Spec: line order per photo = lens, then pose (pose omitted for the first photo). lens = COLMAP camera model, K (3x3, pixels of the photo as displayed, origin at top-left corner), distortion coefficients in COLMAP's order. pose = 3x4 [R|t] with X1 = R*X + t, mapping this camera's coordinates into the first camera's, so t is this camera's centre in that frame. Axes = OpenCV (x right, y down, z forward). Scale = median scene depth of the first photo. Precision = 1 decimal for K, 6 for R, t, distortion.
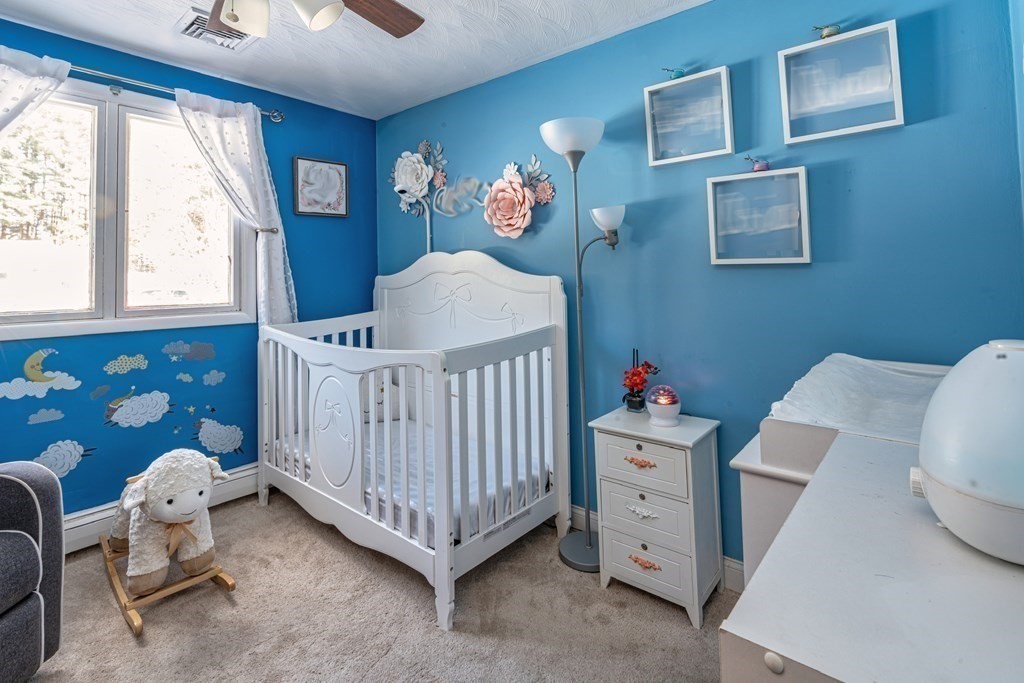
lens RADIAL K [[478.9, 0, 512.3], [0, 478.9, 293.5], [0, 0, 1]] dist [-0.004267, 0.000828]
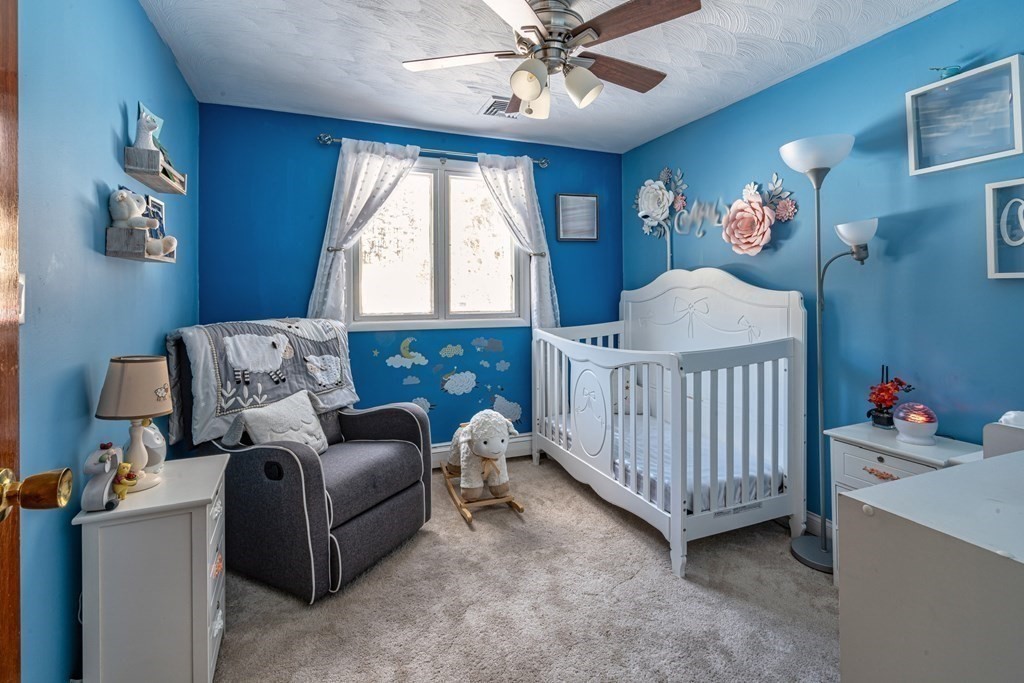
lens RADIAL K [[478.9, 0, 512.3], [0, 478.9, 293.5], [0, 0, 1]] dist [-0.004267, 0.000828]
pose [[0.882439, 0.004892, -0.470402, 0.037599], [-0.019749, 0.999450, -0.026653, 0.008483], [0.470013, 0.032810, 0.882050, -0.203088]]
